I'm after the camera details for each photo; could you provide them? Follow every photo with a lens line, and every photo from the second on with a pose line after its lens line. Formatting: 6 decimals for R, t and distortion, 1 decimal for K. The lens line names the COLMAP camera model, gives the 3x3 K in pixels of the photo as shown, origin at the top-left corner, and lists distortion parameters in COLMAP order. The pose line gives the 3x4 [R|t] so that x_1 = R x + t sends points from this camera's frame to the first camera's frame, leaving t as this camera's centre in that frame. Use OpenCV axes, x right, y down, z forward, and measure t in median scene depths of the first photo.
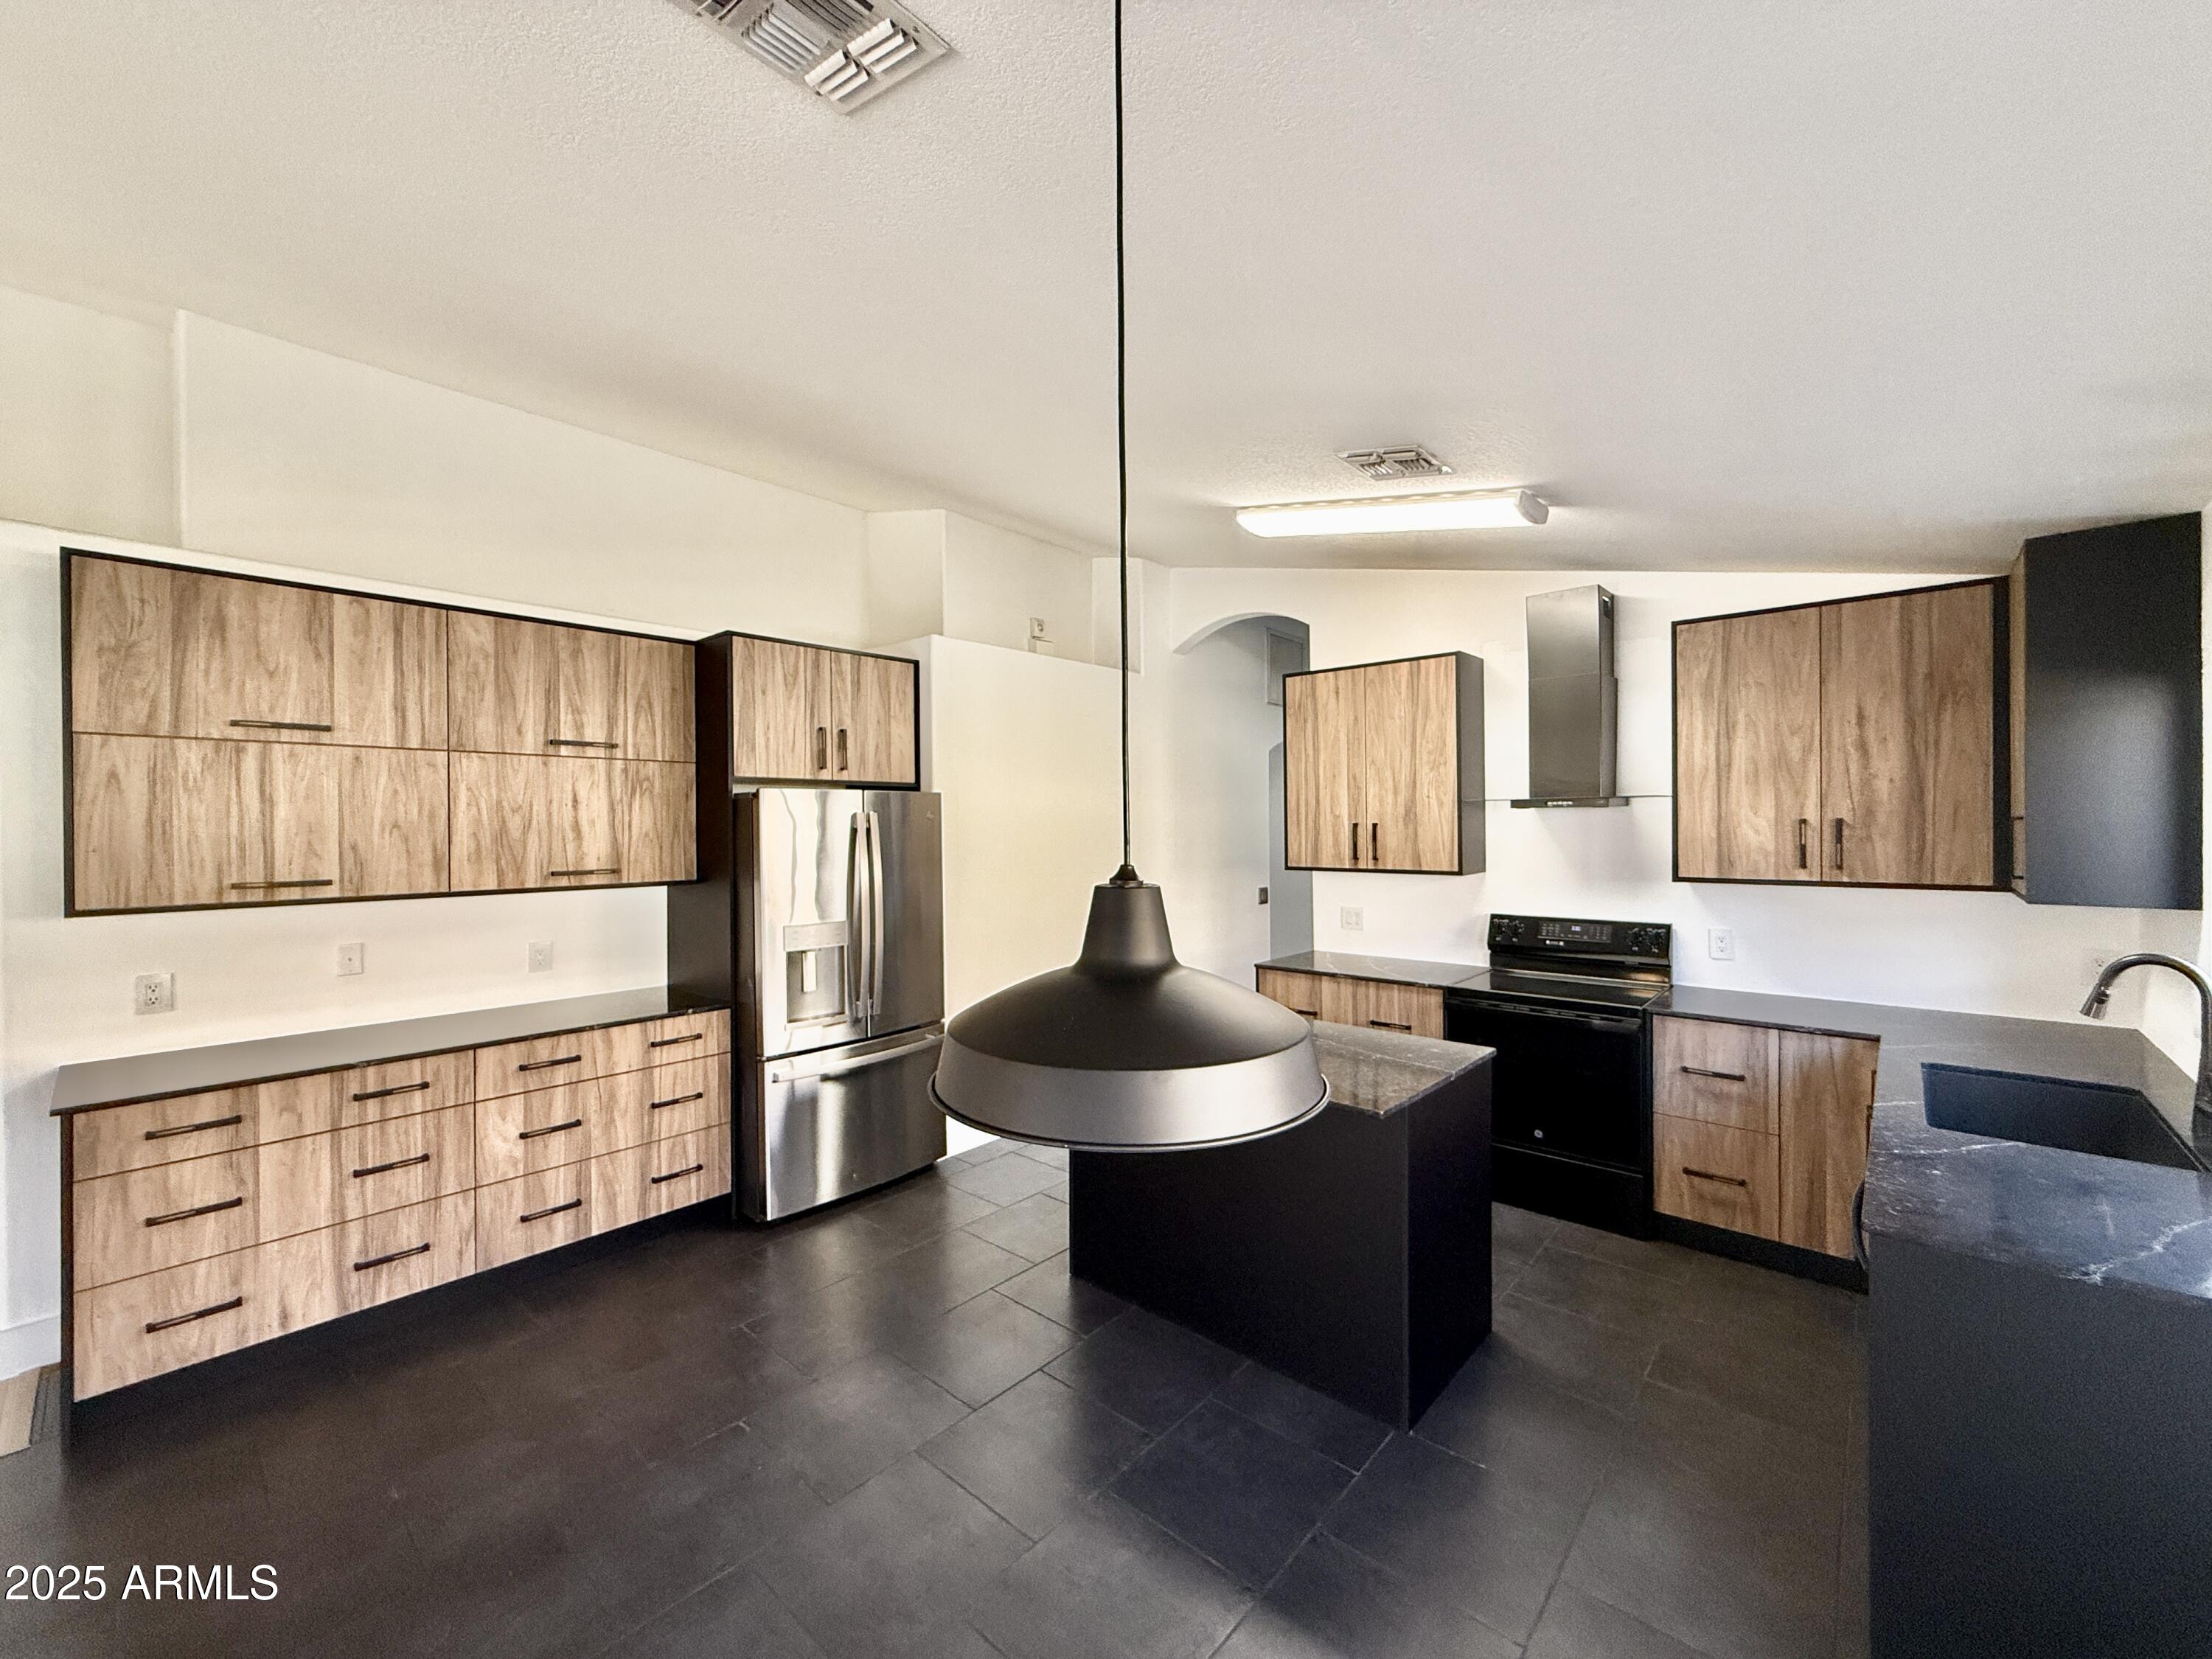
lens RADIAL K [[880.7, 0, 1106.0], [0, 880.7, 829.5], [0, 0, 1]] dist [-0.000725, 0.000057]
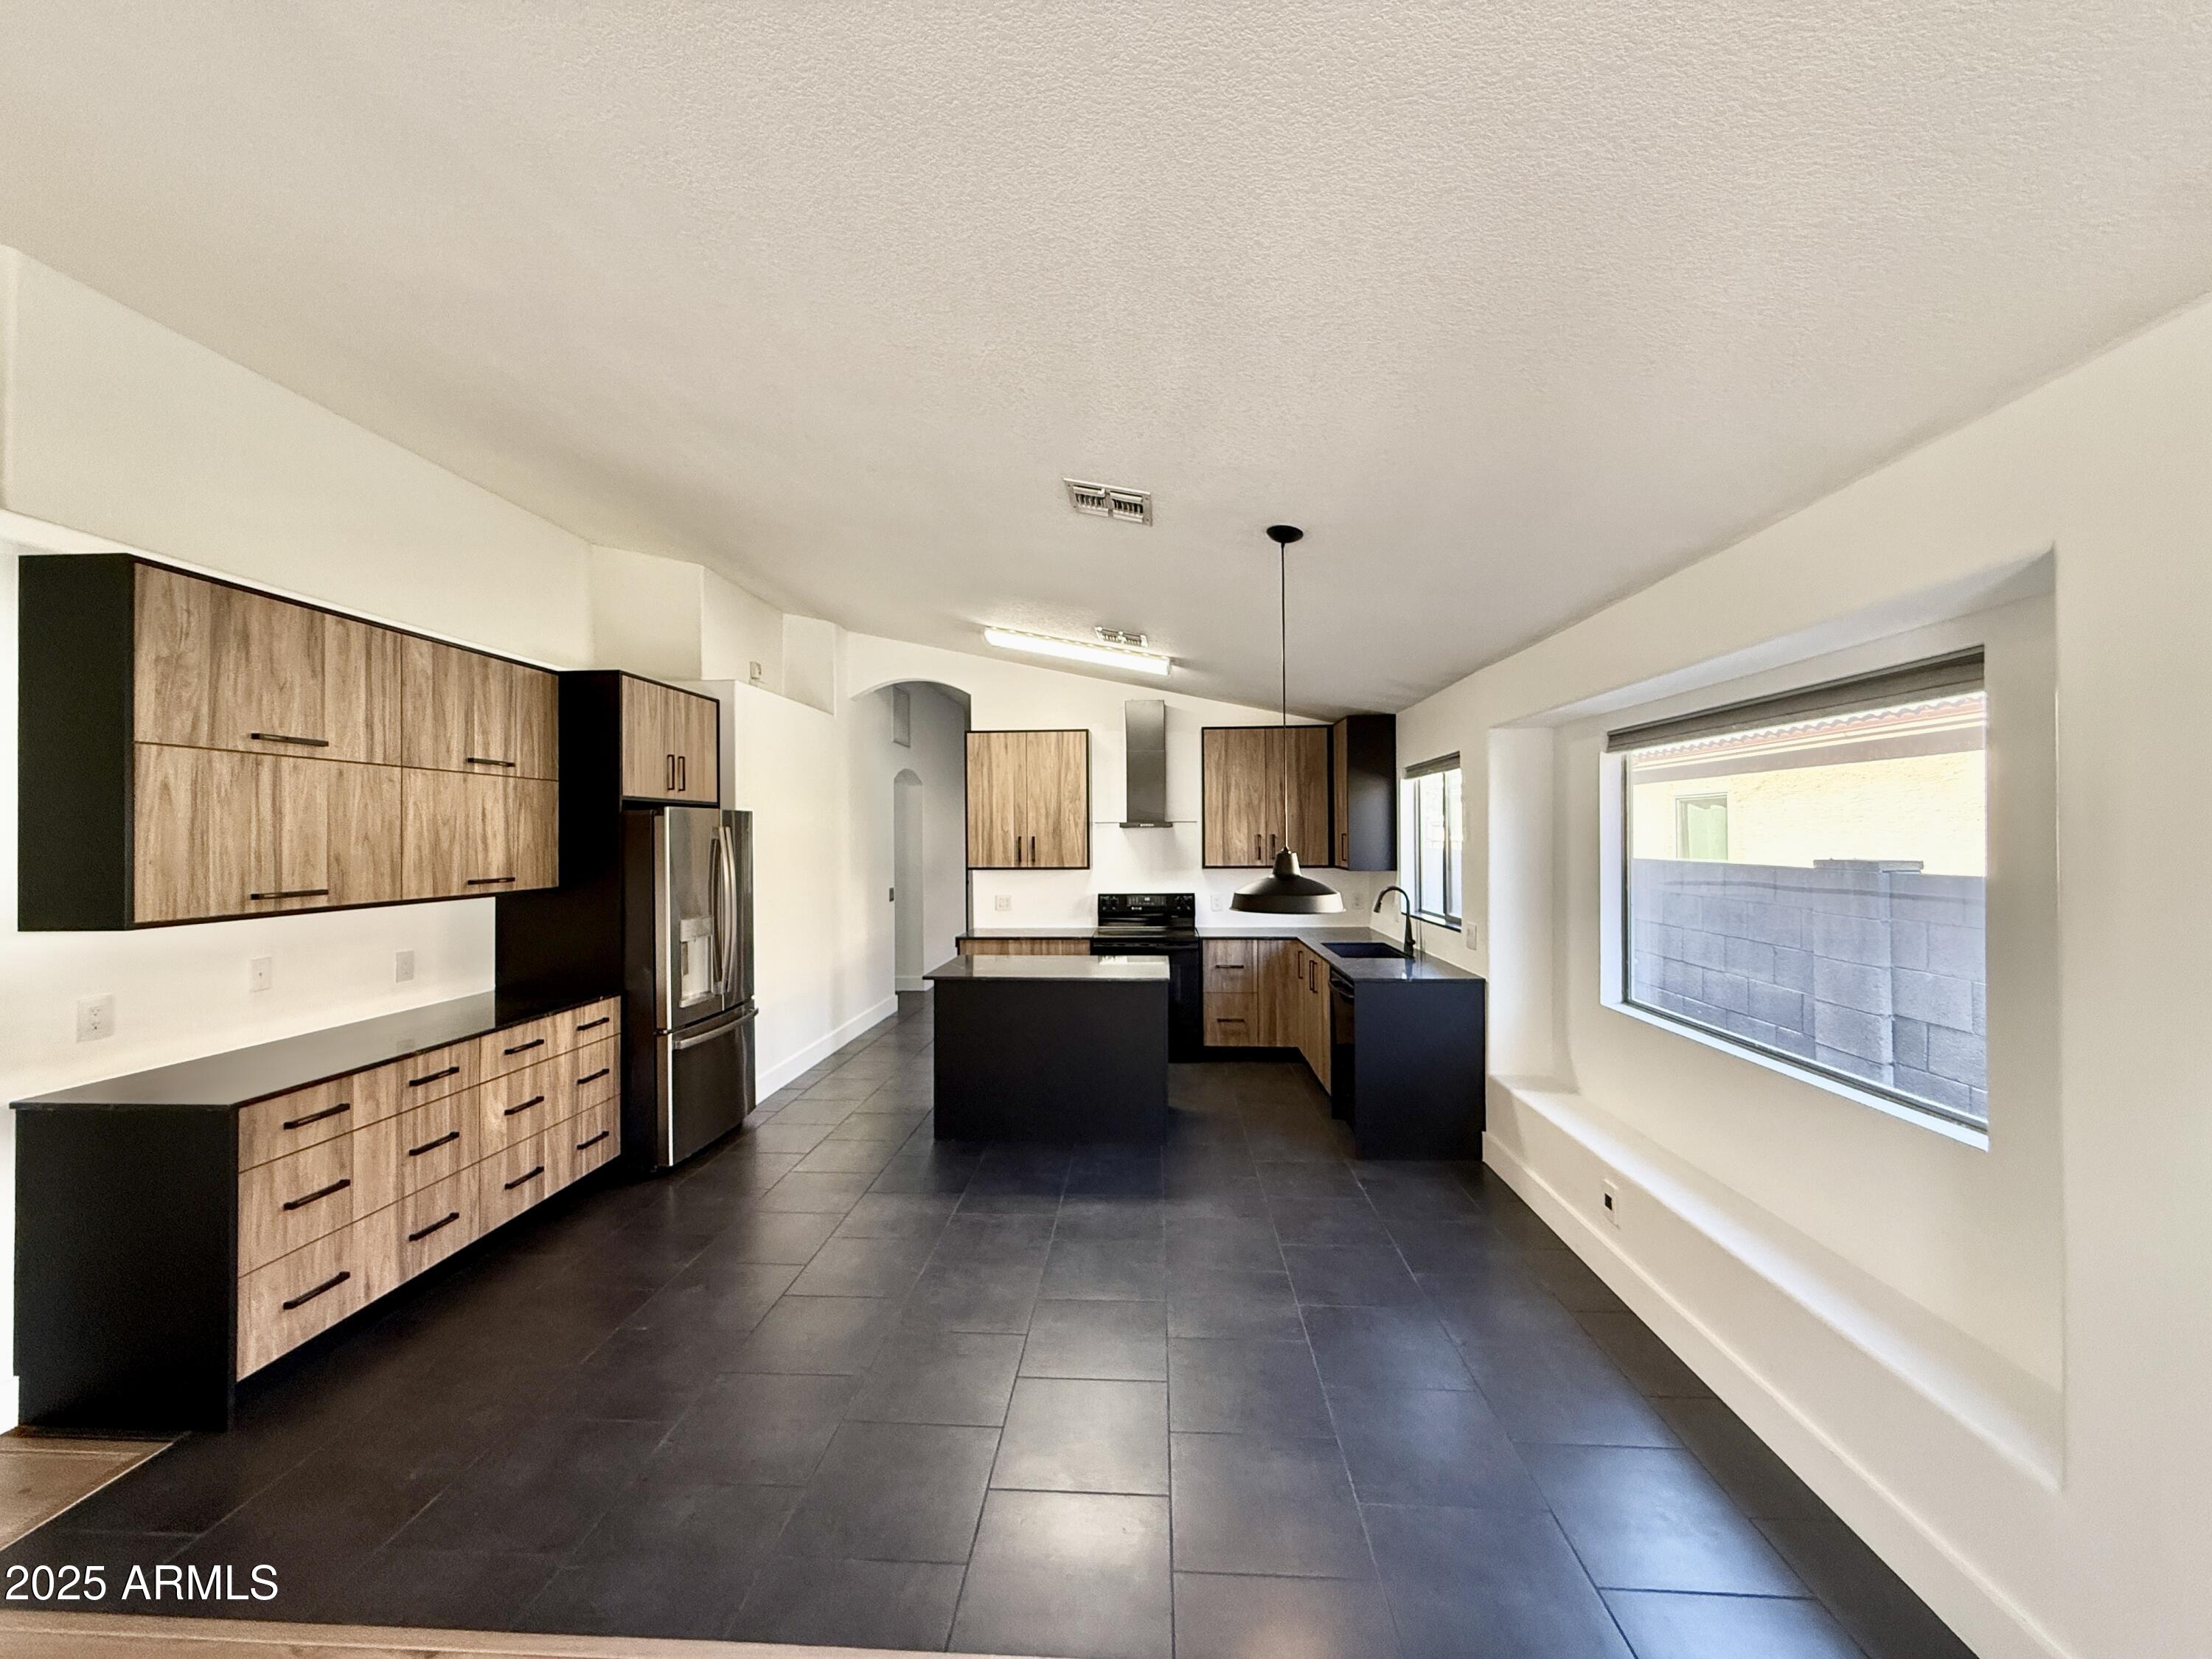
lens RADIAL K [[880.7, 0, 1106.0], [0, 880.7, 829.5], [0, 0, 1]] dist [-0.000725, 0.000057]
pose [[0.783674, 0.006595, 0.621138, -0.724002], [0.003197, 0.999888, -0.014650, 0.004116], [-0.621165, 0.013466, 0.783564, -0.345437]]
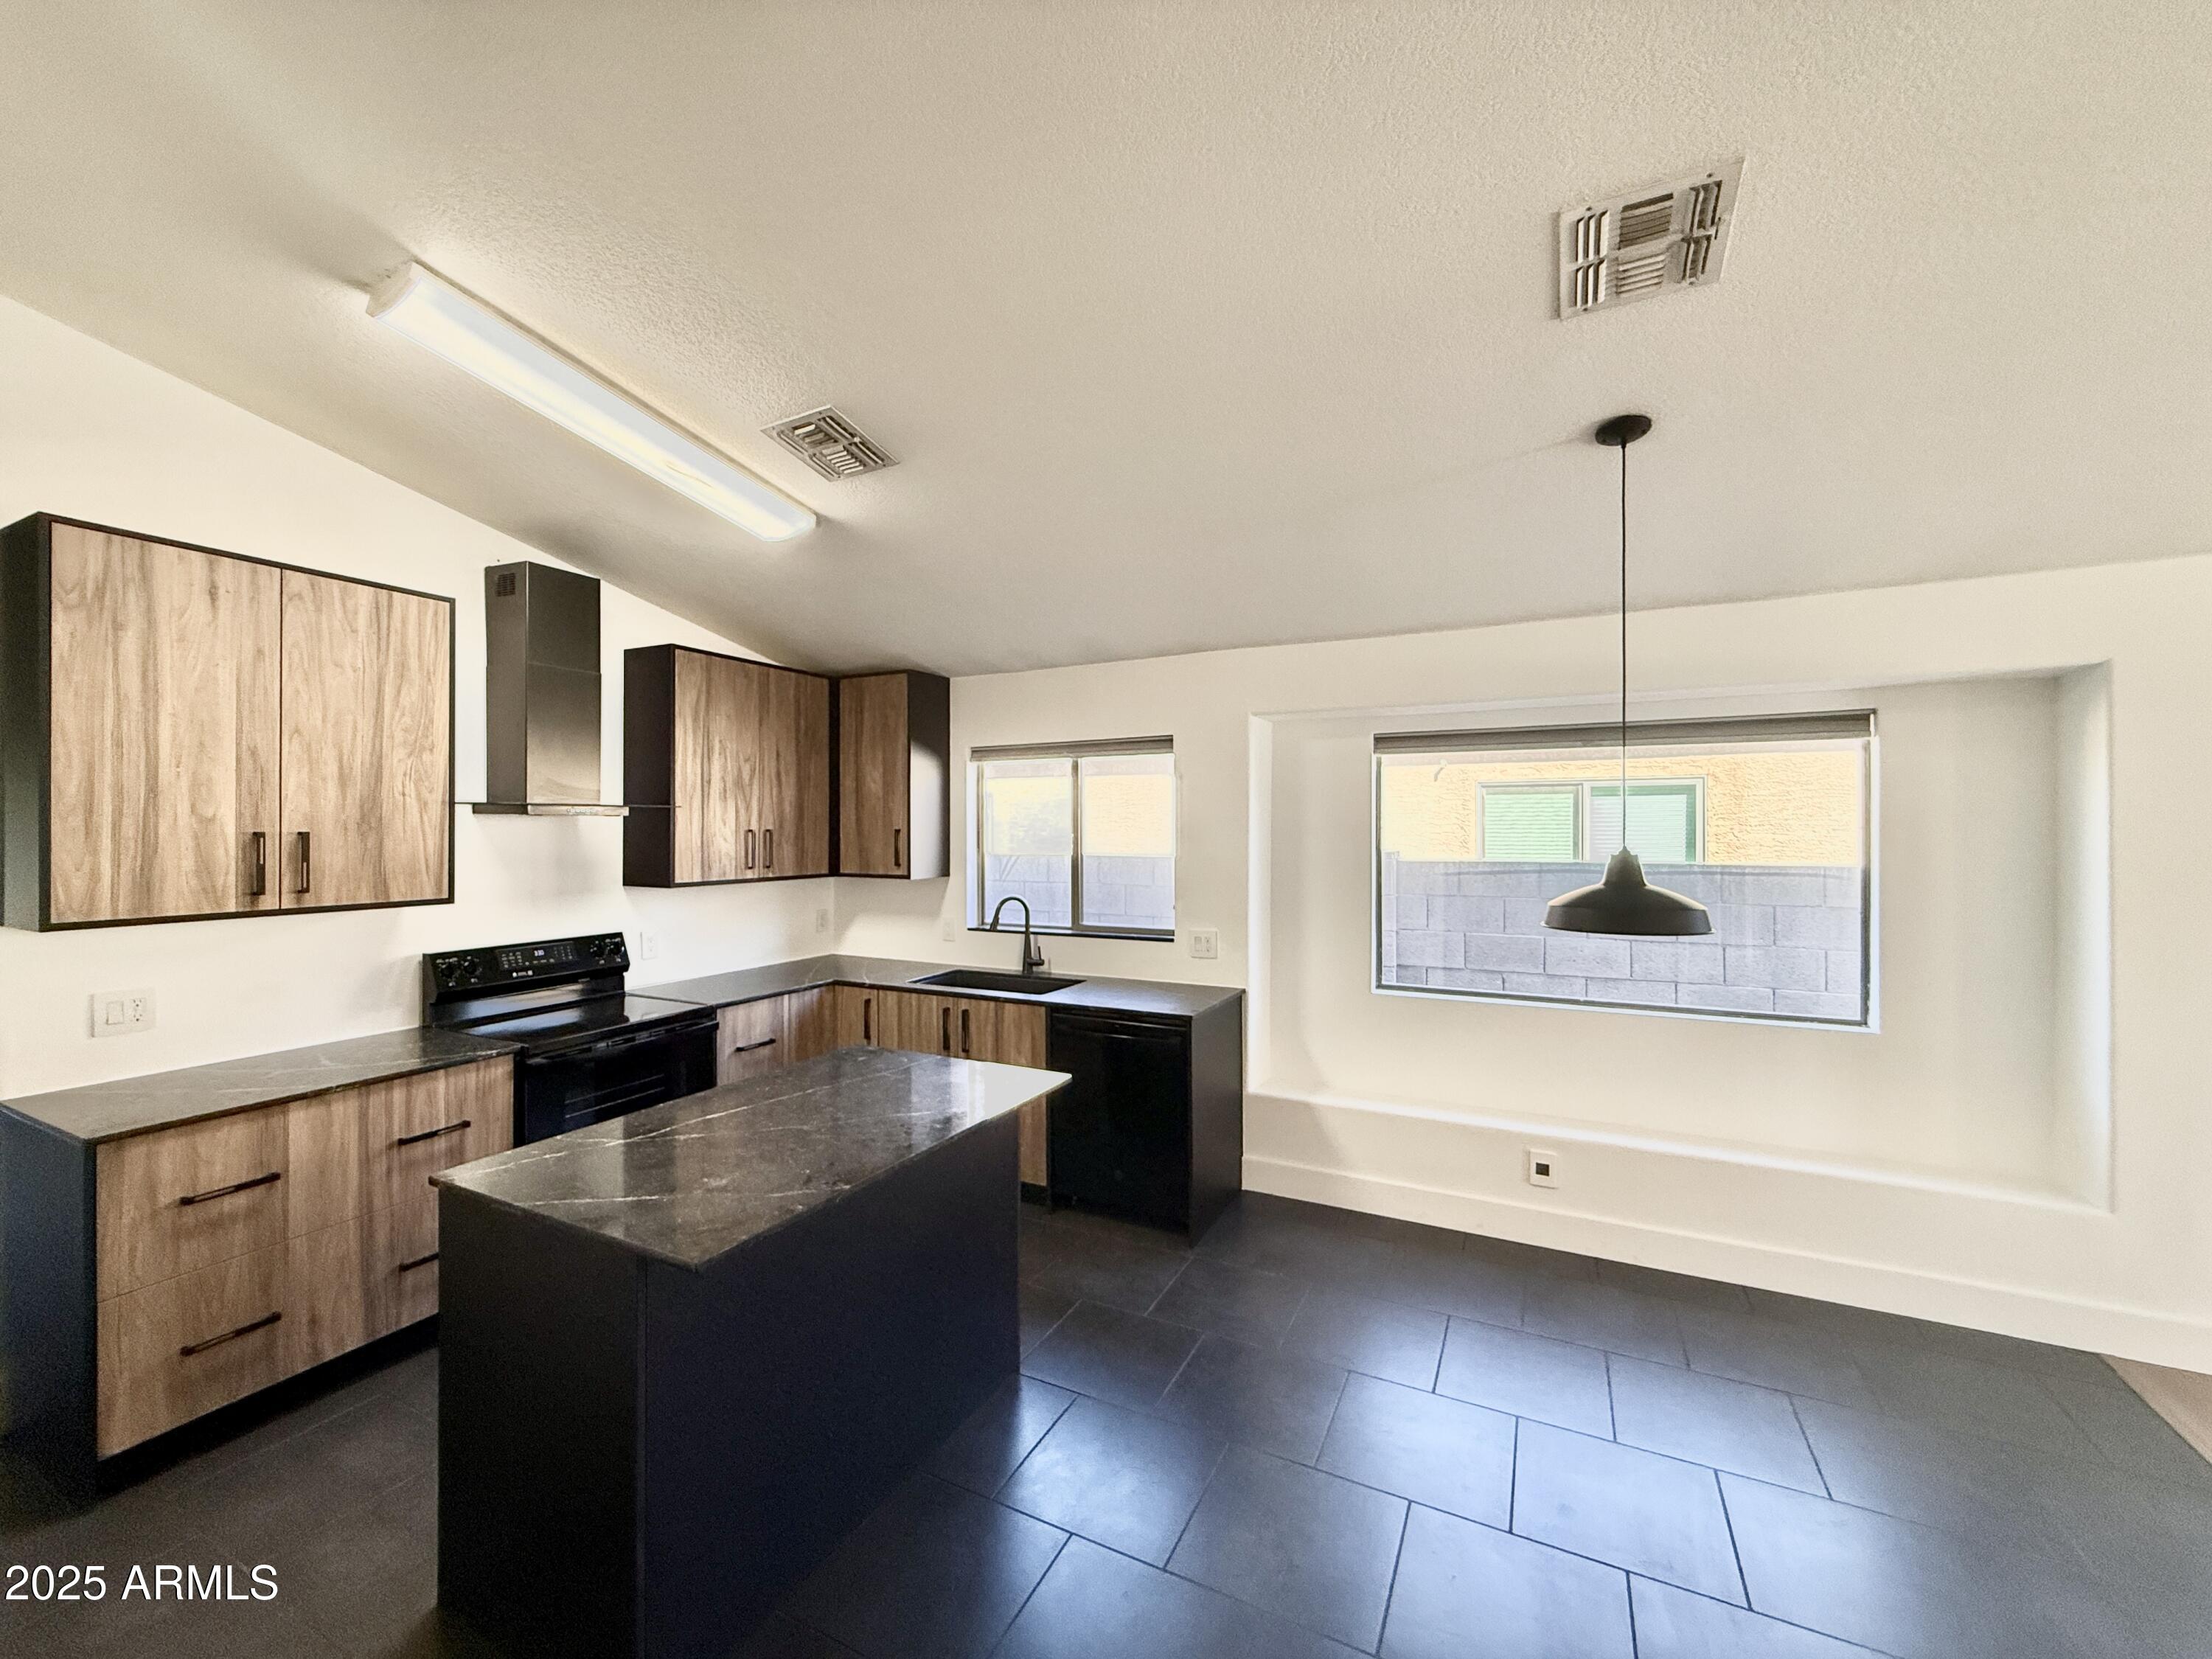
lens RADIAL K [[880.7, 0, 1106.0], [0, 880.7, 829.5], [0, 0, 1]] dist [-0.000725, 0.000057]
pose [[-0.250883, 0.006030, 0.967999, -0.575207], [0.006378, 0.999969, -0.004576, -0.003542], [-0.967996, 0.005026, -0.250914, 0.842764]]
